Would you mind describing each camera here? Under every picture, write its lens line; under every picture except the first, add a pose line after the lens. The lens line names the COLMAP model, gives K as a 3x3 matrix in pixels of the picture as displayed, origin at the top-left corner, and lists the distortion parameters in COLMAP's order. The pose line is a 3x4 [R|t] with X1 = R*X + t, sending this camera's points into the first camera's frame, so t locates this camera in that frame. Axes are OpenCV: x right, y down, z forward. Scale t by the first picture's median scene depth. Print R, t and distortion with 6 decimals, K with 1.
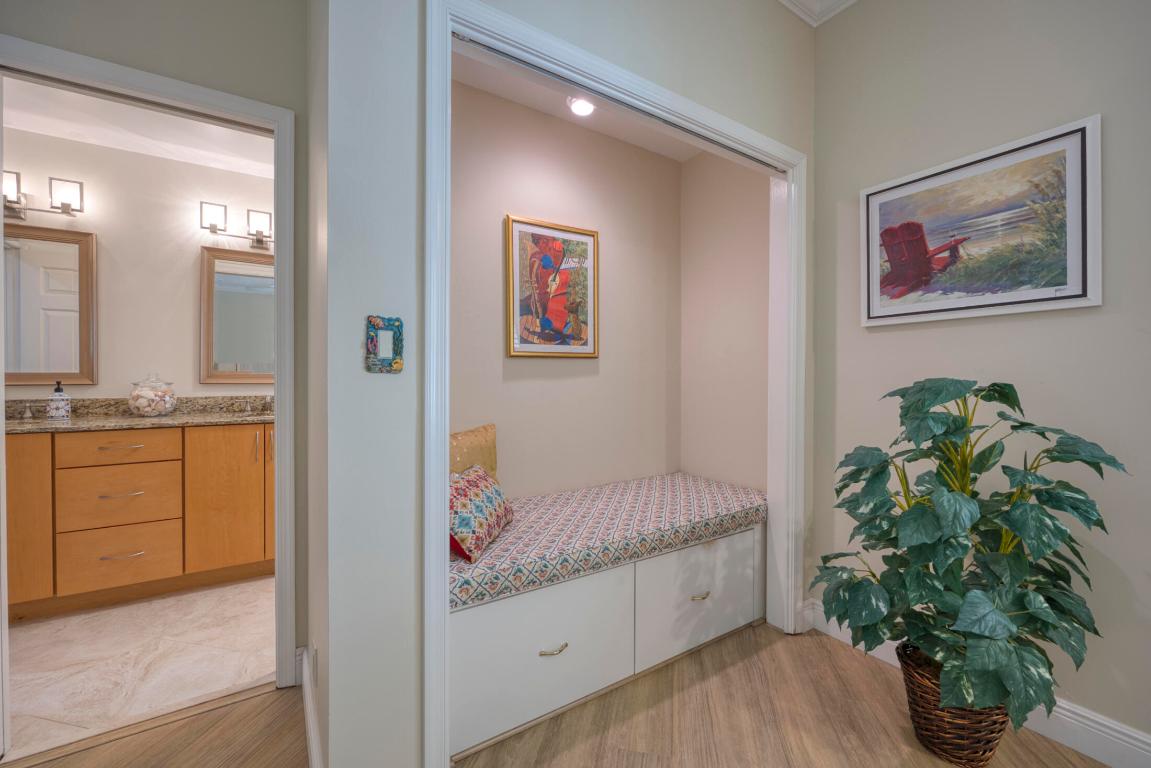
lens RADIAL K [[459.8, 0, 573.3], [0, 459.8, 381.3], [0, 0, 1]] dist [-0.007259, 0.001065]
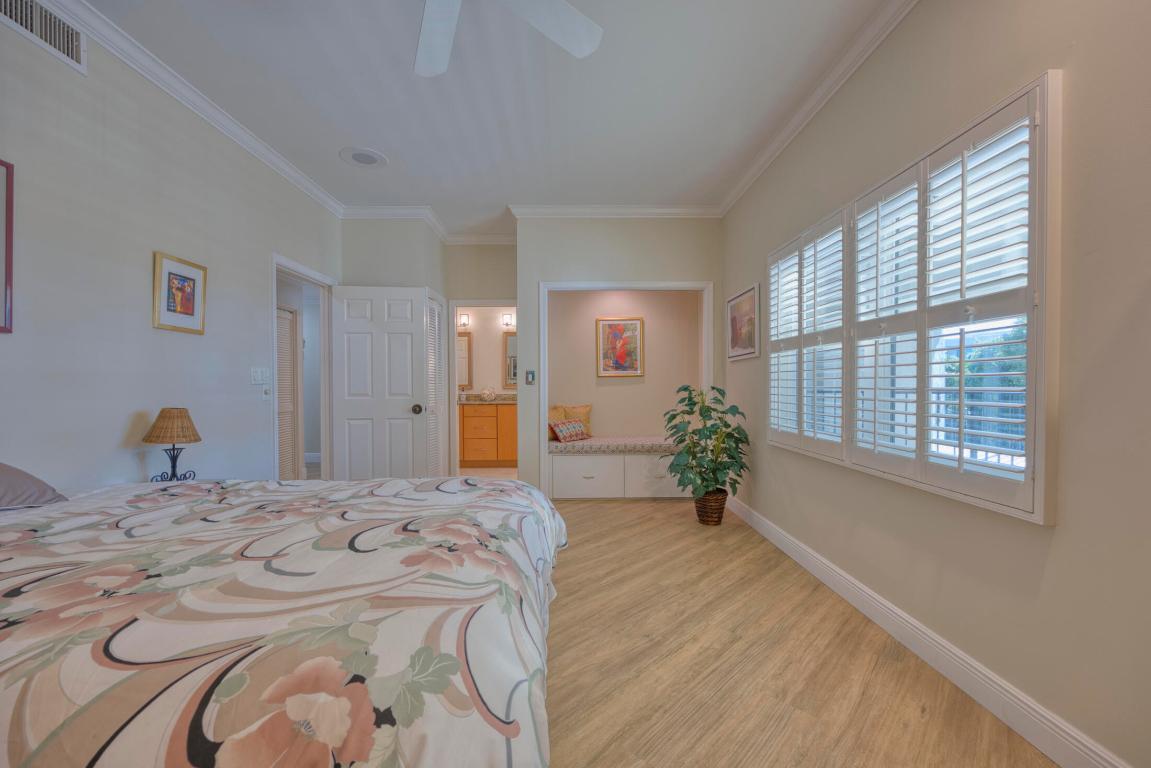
lens RADIAL K [[459.8, 0, 570.0], [0, 459.8, 391.5], [0, 0, 1]] dist [-0.007259, 0.001065]
pose [[0.839089, 0.000367, -0.543994, 1.266181], [0.002596, 0.999986, 0.004678, 0.014195], [0.543988, -0.005338, 0.839076, -1.336332]]
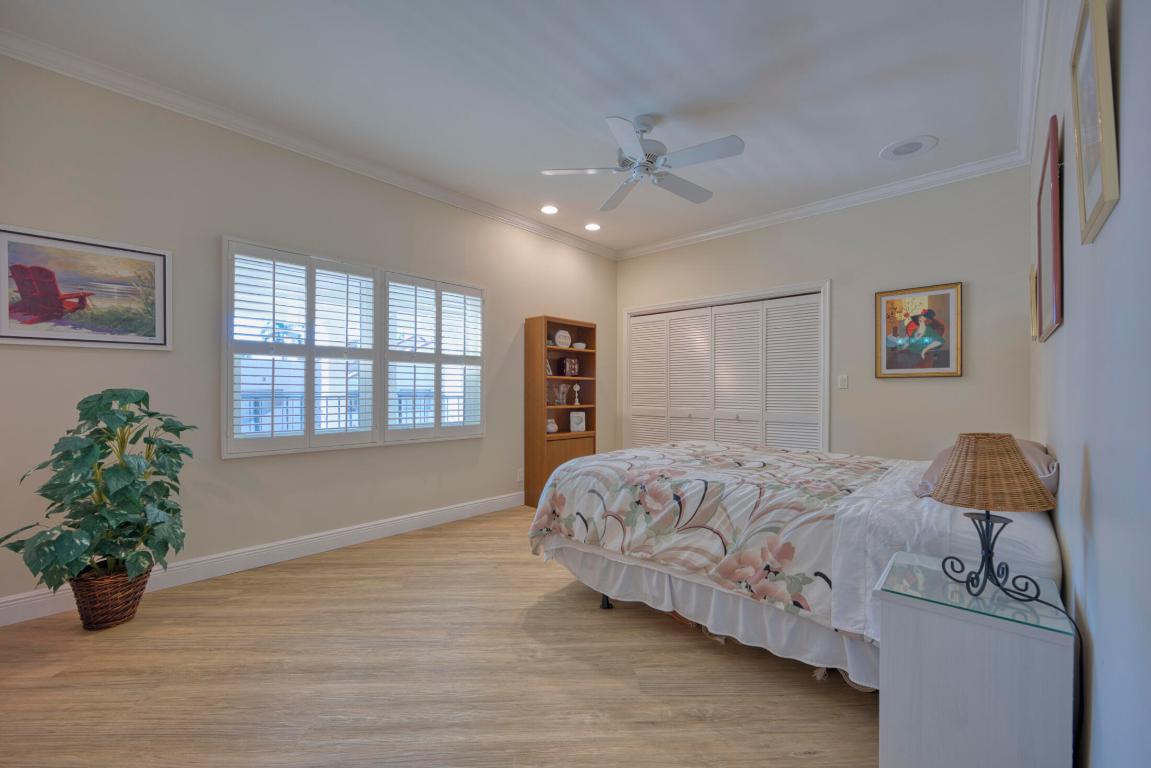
lens RADIAL K [[459.8, 0, 577.6], [0, 459.8, 384.9], [0, 0, 1]] dist [-0.007259, 0.001065]
pose [[-0.247151, 0.004061, 0.968968, -0.864603], [0.000775, 0.999992, -0.003993, -0.009962], [-0.968977, -0.000236, -0.247152, -0.141500]]
